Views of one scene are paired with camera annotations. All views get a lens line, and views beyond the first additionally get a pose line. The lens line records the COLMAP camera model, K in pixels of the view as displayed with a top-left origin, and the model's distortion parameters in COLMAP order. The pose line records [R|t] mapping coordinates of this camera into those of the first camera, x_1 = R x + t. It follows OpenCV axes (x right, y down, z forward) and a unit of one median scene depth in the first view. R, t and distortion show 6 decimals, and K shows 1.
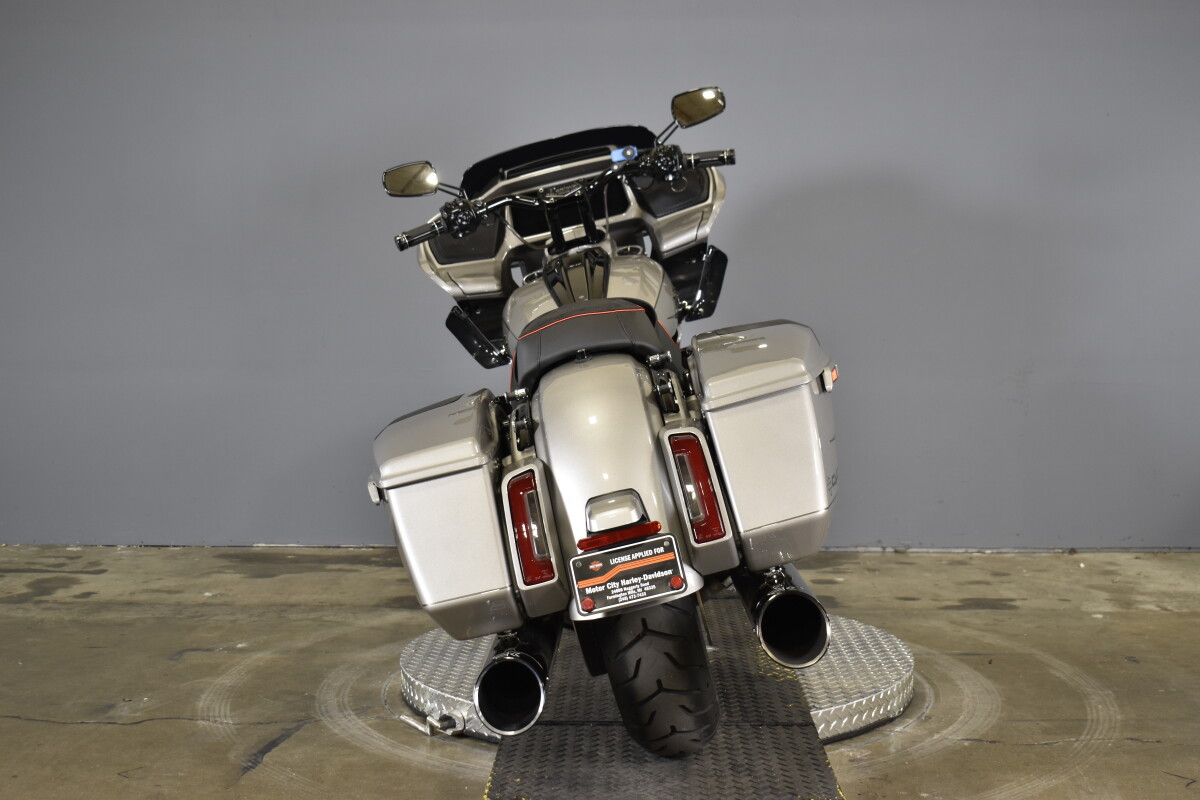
lens RADIAL K [[1589.2, 0, 600.0], [0, 1589.2, 400.0], [0, 0, 1]] dist [-0.015213, -0.042403]
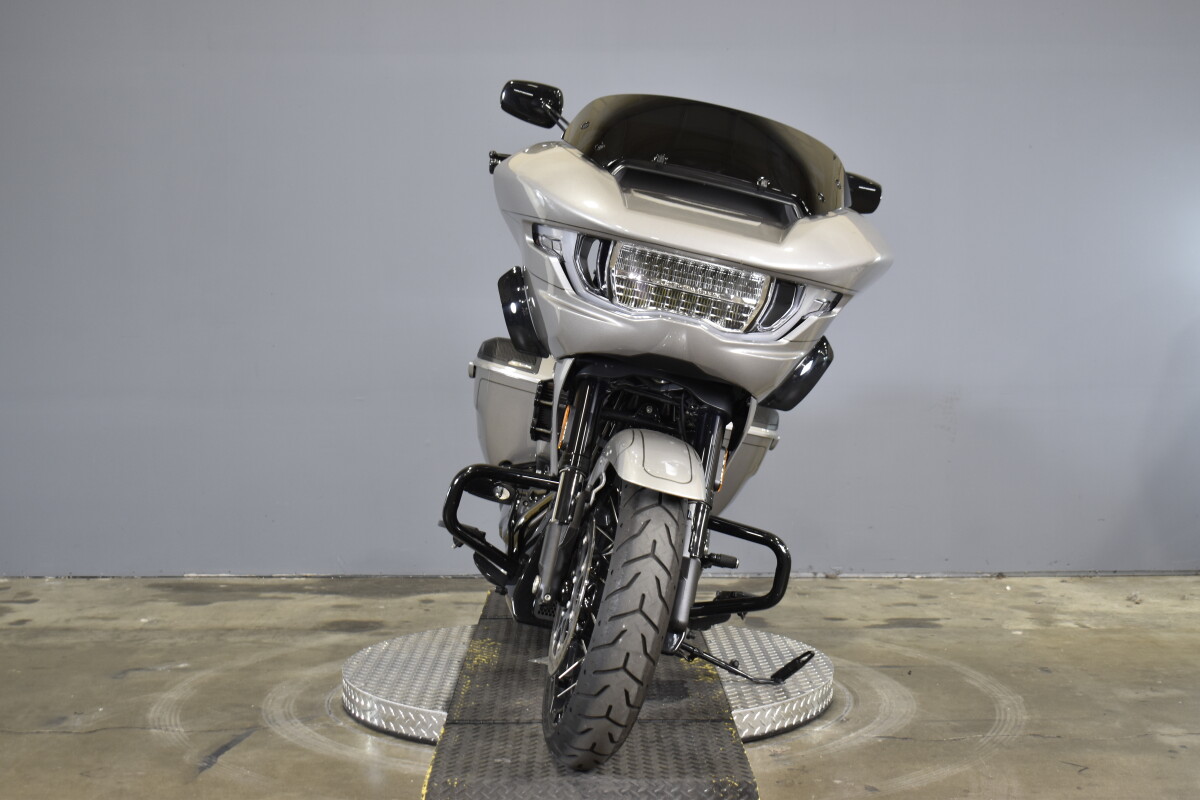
lens RADIAL K [[1727.0, 0, 600.0], [0, 1727.0, 400.0], [0, 0, 1]] dist [0.002950, -0.089009]
pose [[0.999156, -0.002541, 0.040989, -0.003319], [0.003529, 0.999704, -0.024053, 0.011359], [-0.040915, 0.024178, 0.998870, -0.120306]]
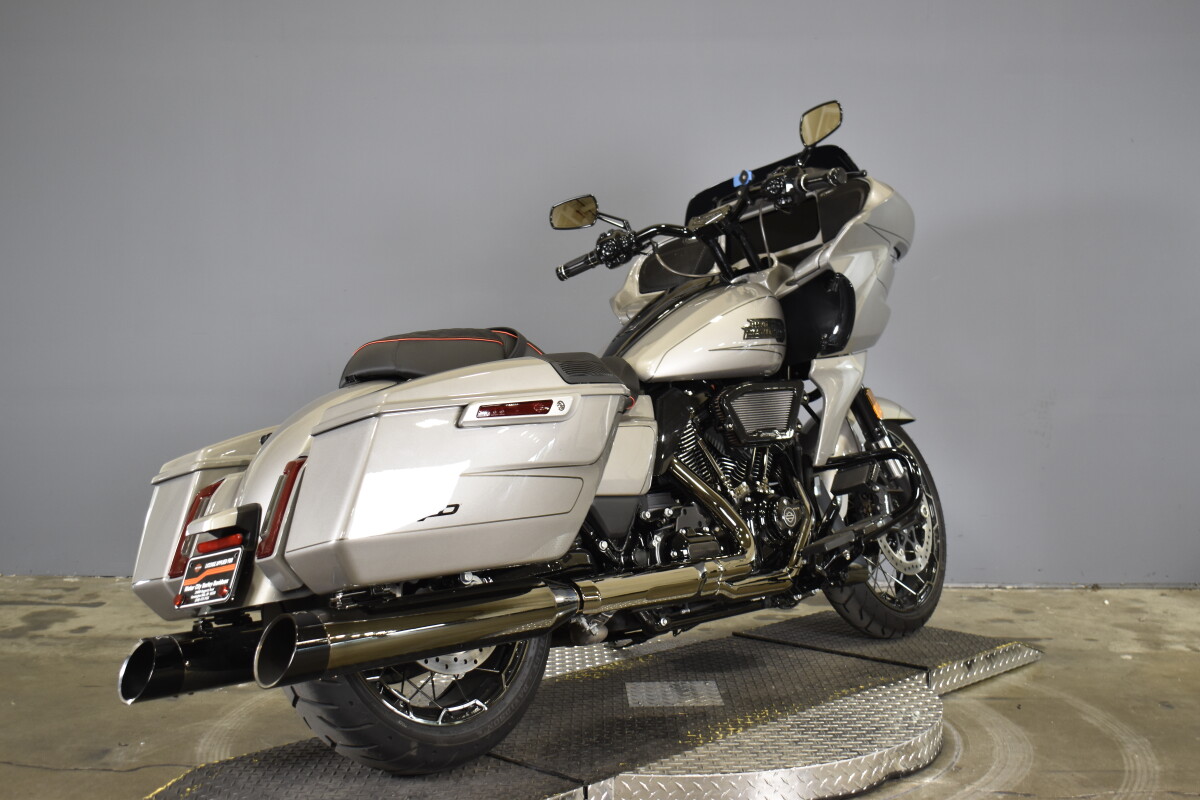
lens RADIAL K [[1589.2, 0, 600.0], [0, 1589.2, 400.0], [0, 0, 1]] dist [-0.015213, -0.042403]
pose [[0.999990, 0.004385, -0.001142, -0.007652], [-0.004400, 0.999898, -0.013605, -0.006453], [0.001083, 0.013610, 0.999907, 0.031243]]
